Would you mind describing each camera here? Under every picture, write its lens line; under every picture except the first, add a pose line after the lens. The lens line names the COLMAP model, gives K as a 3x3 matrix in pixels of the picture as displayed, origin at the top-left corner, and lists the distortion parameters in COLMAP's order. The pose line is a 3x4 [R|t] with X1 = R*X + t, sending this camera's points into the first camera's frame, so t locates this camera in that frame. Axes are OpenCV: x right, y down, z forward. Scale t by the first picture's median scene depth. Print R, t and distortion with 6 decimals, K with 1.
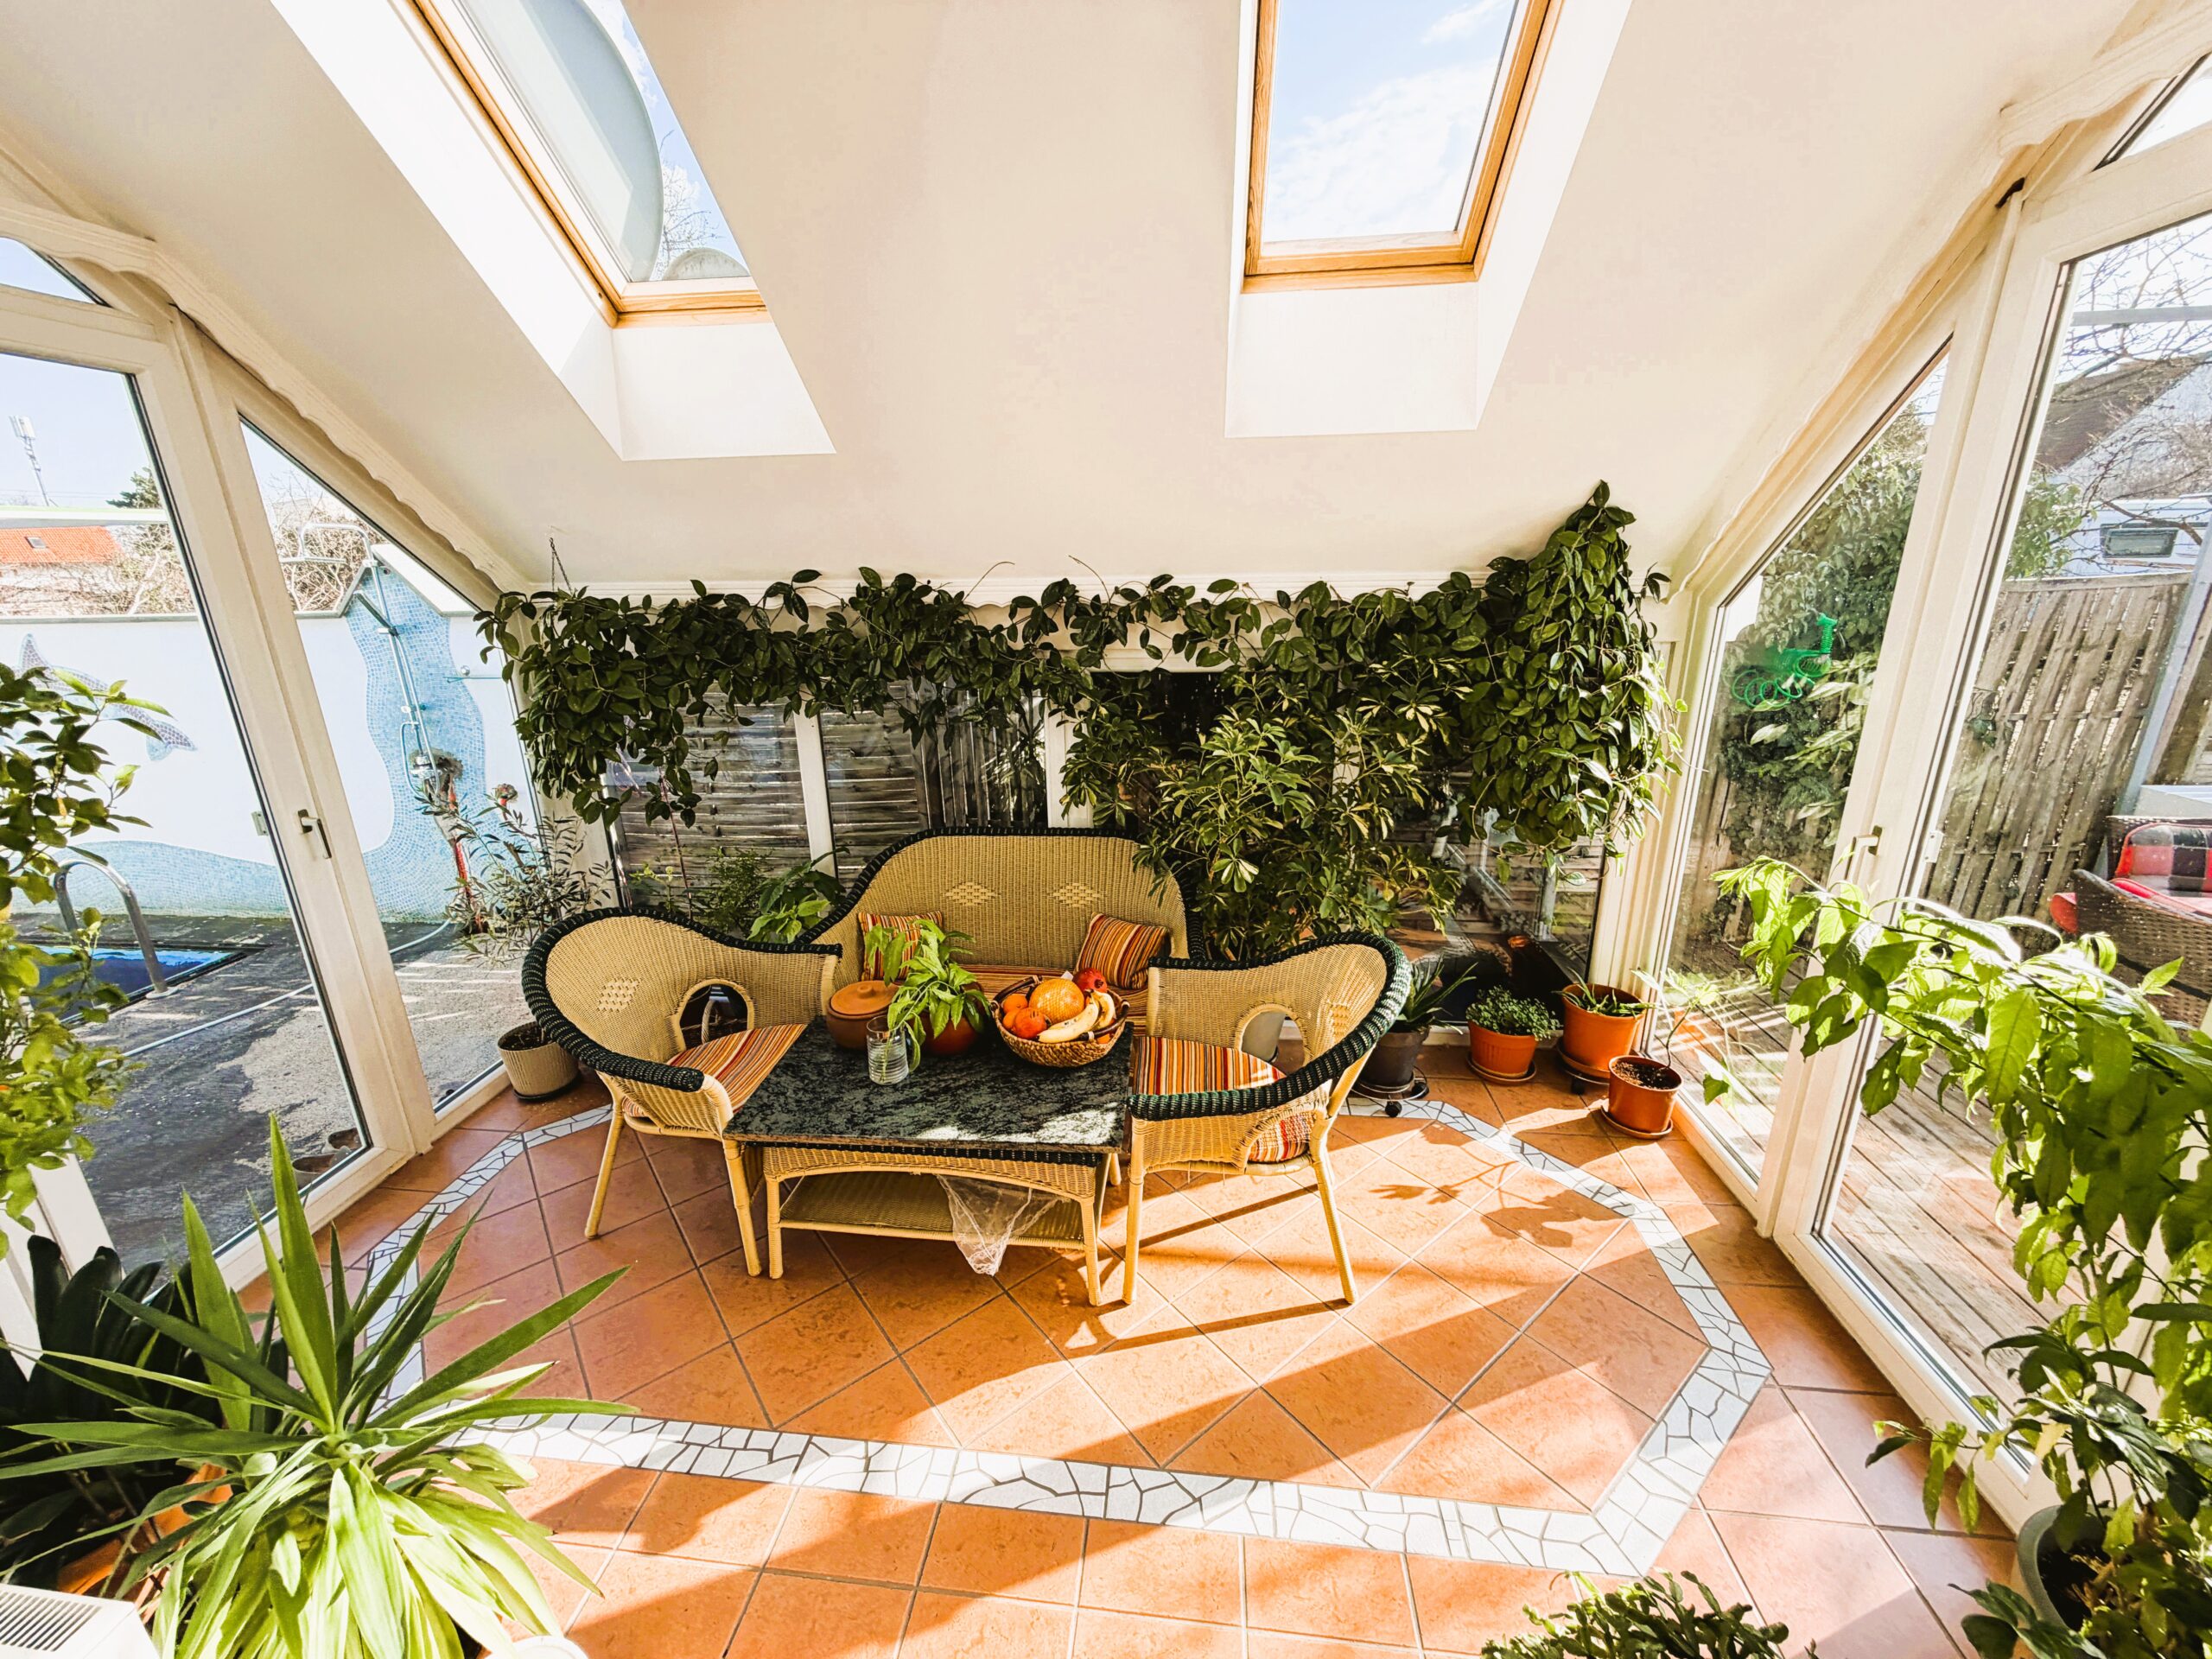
lens RADIAL K [[880.2, 0, 1098.7], [0, 880.2, 826.5], [0, 0, 1]] dist [0.001087, -0.000331]
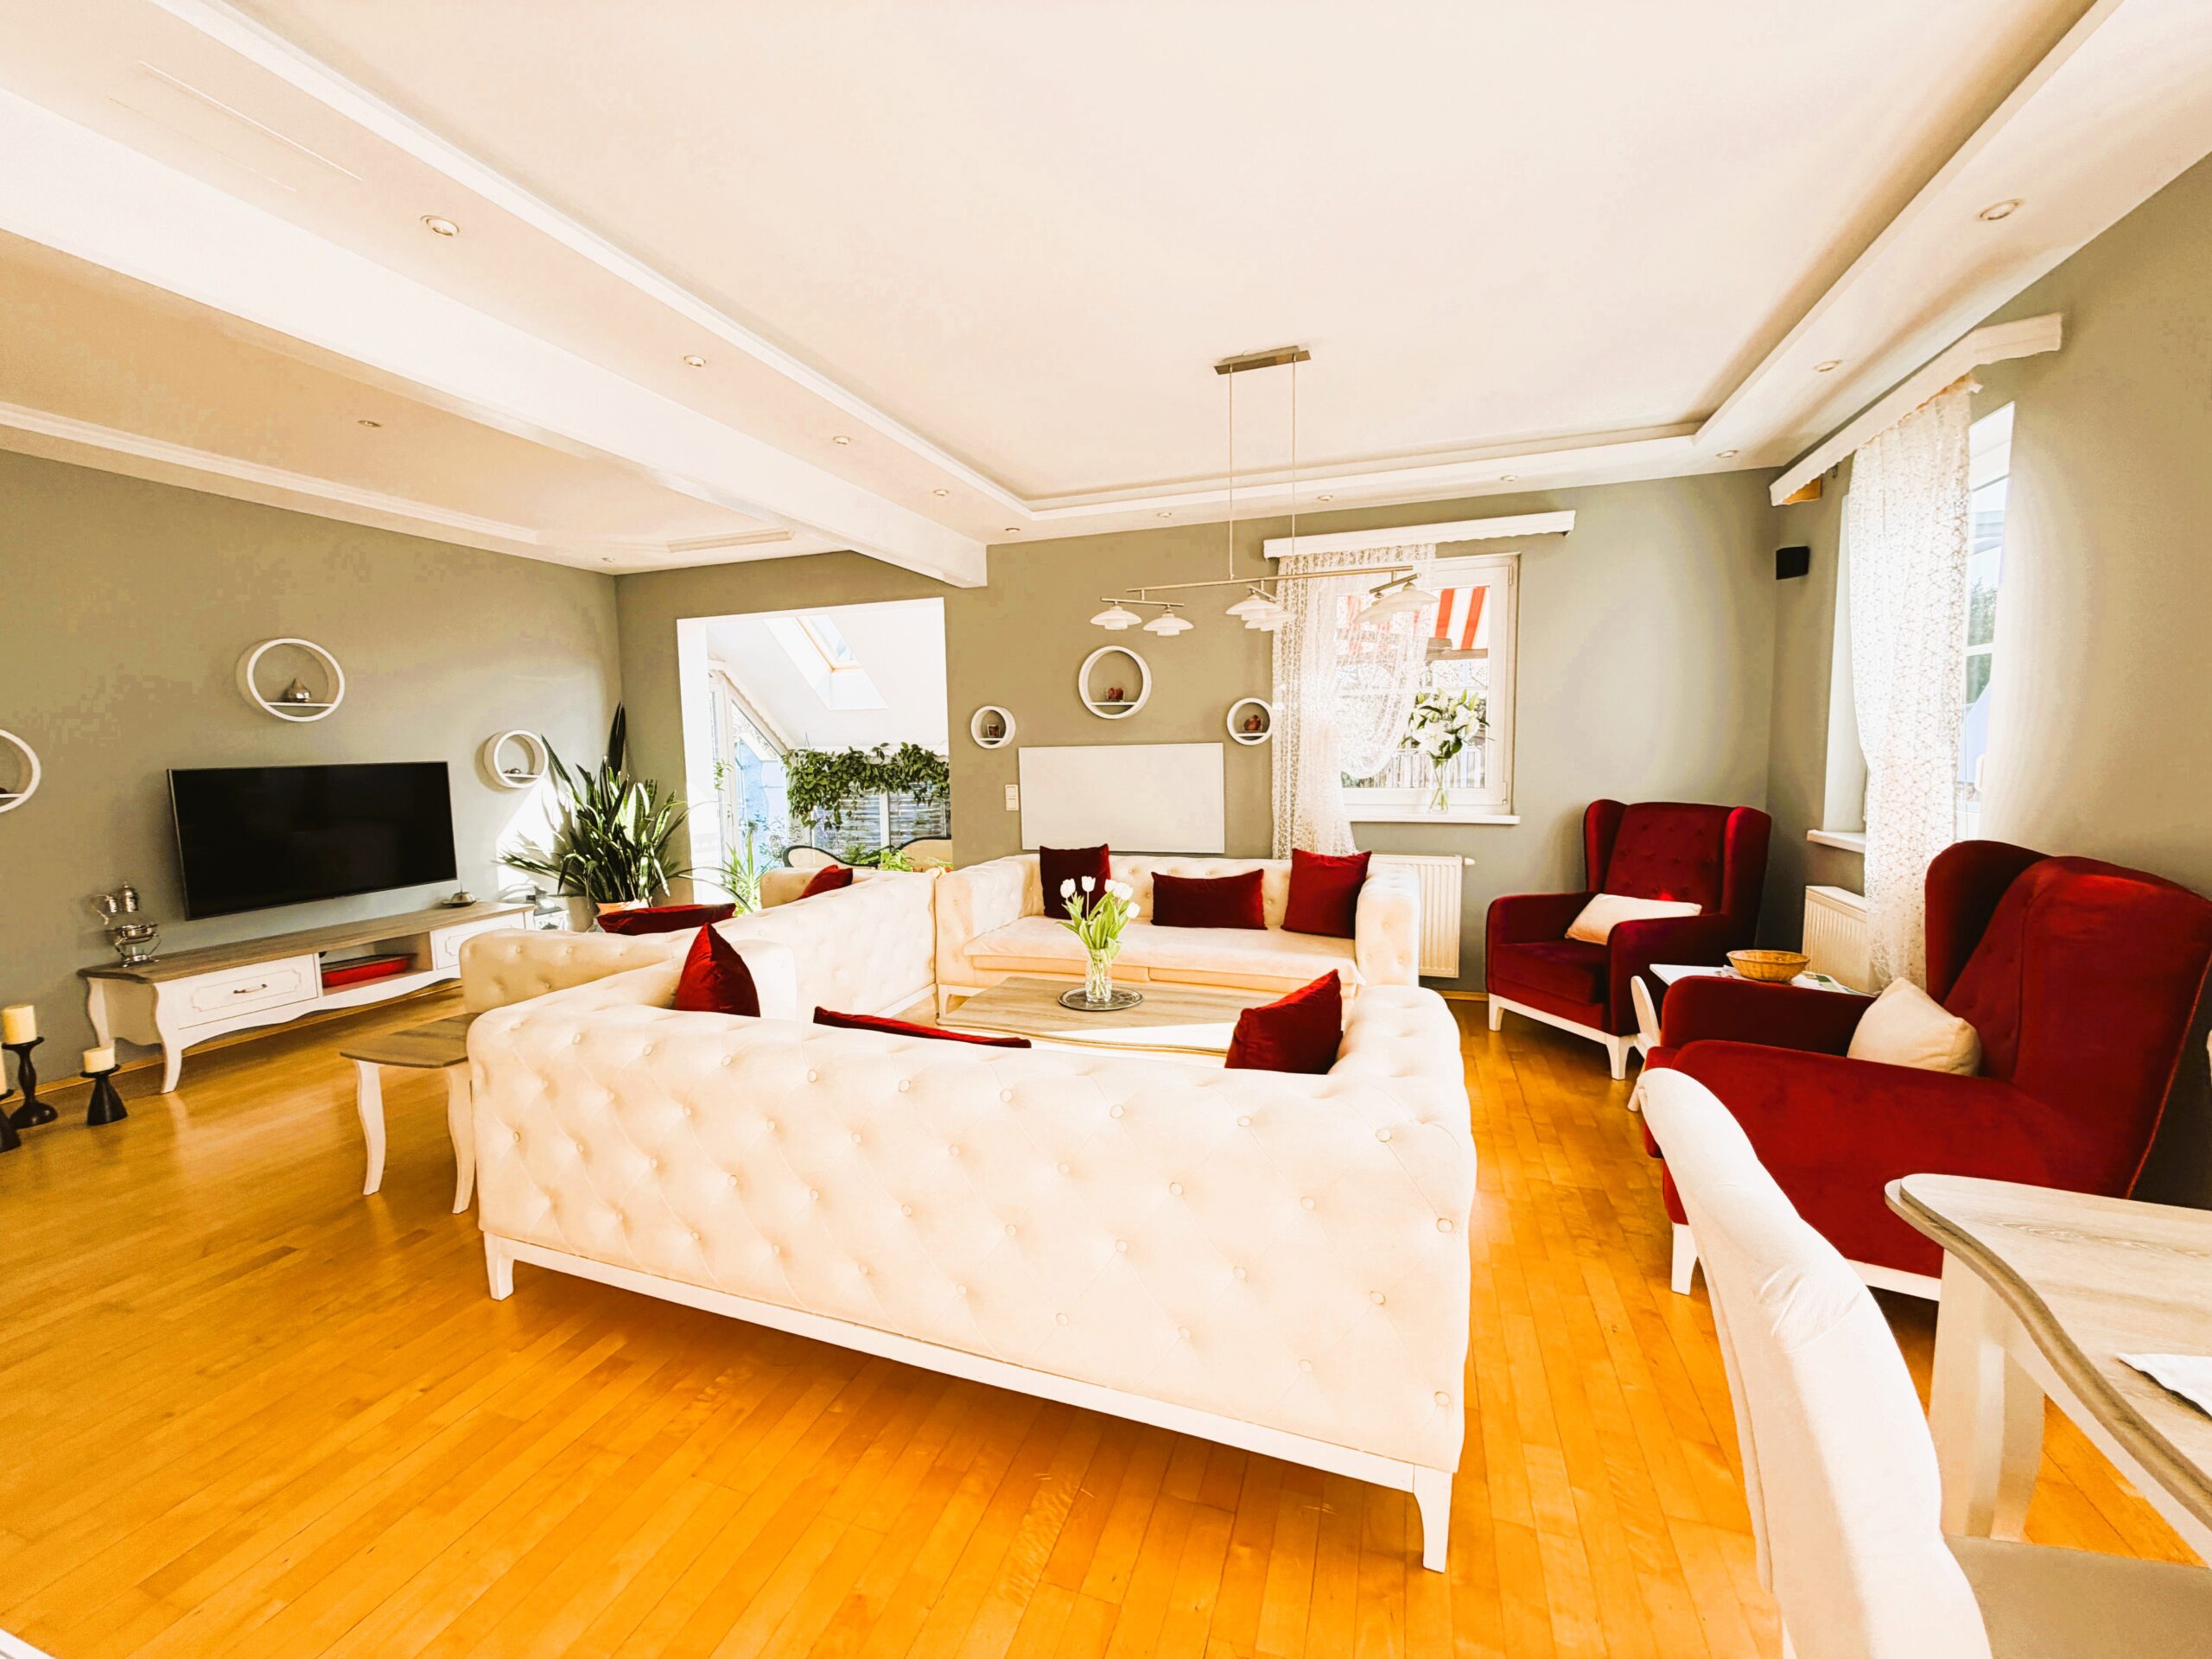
lens RADIAL K [[880.2, 0, 1110.8], [0, 880.2, 834.4], [0, 0, 1]] dist [0.001087, -0.000331]
pose [[0.980211, 0.024855, -0.196389, 1.021909], [-0.061978, 0.980740, -0.185224, 0.518708], [0.188002, 0.193731, 0.962873, -1.671195]]
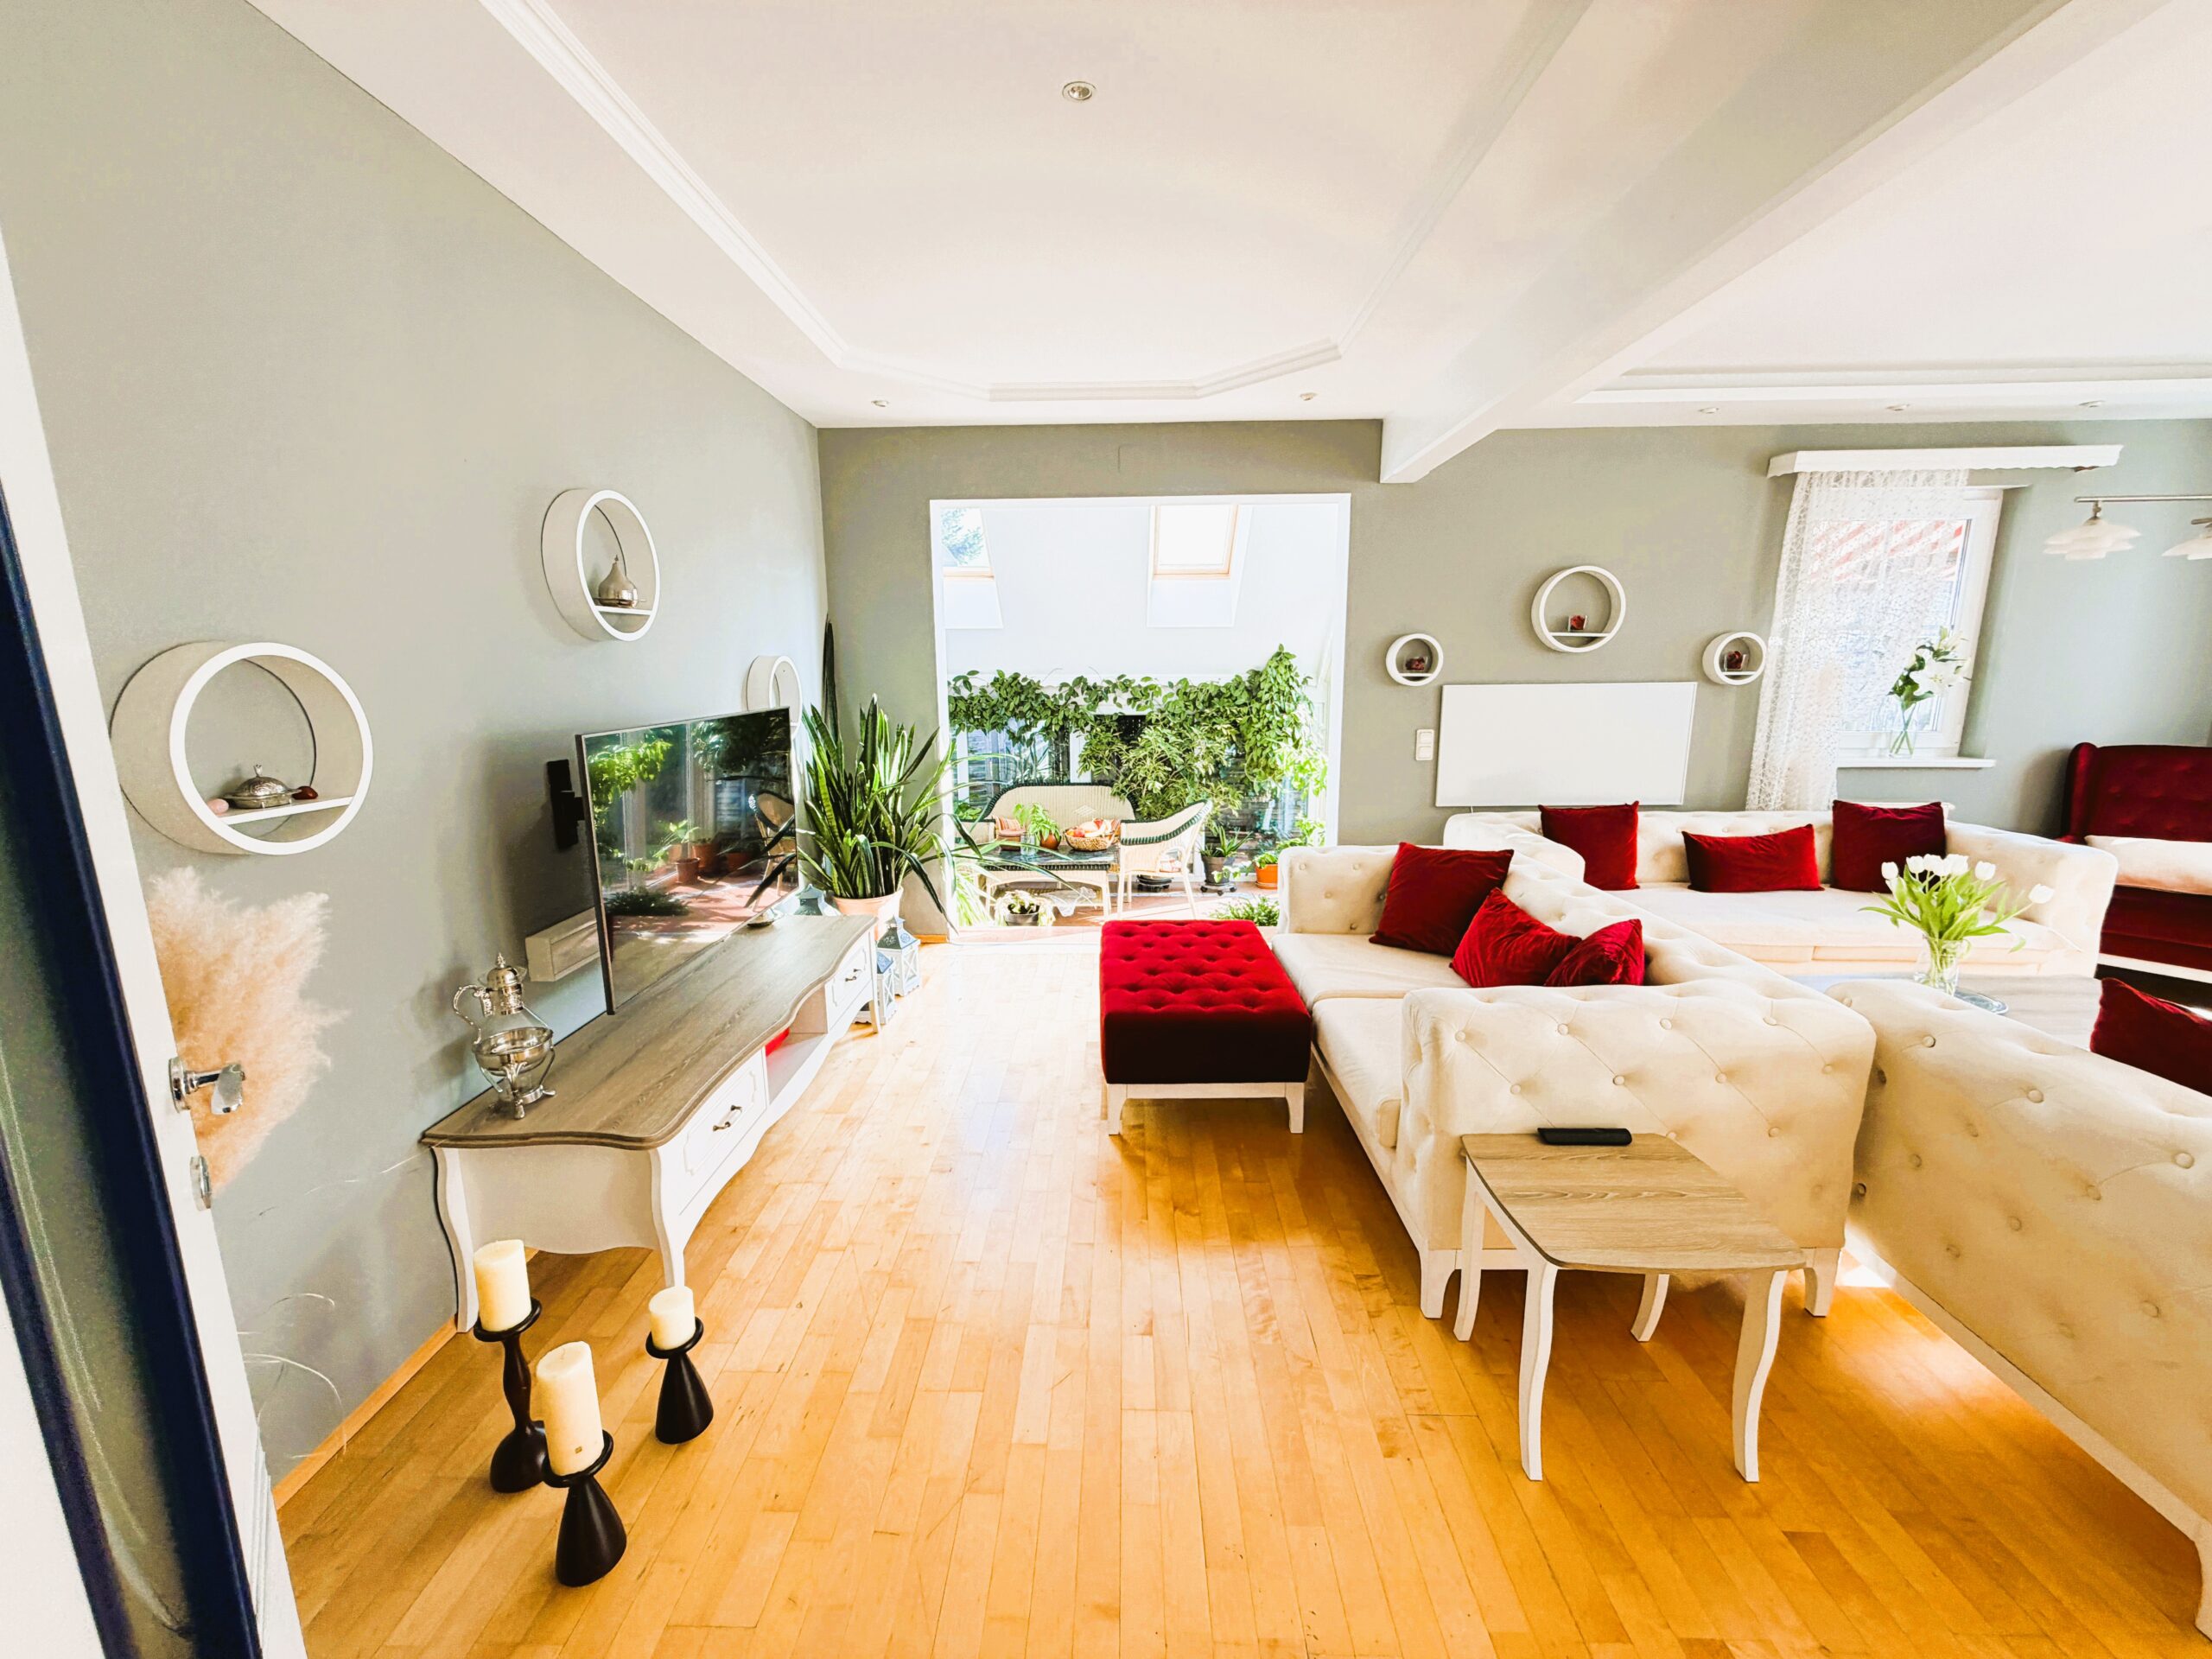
lens RADIAL K [[880.2, 0, 1108.1], [0, 880.2, 828.4], [0, 0, 1]] dist [0.001087, -0.000331]
pose [[0.994401, -0.004921, 0.105557, -0.232335], [0.016885, 0.993480, -0.112748, 0.426699], [-0.104313, 0.113899, 0.988001, -1.405932]]
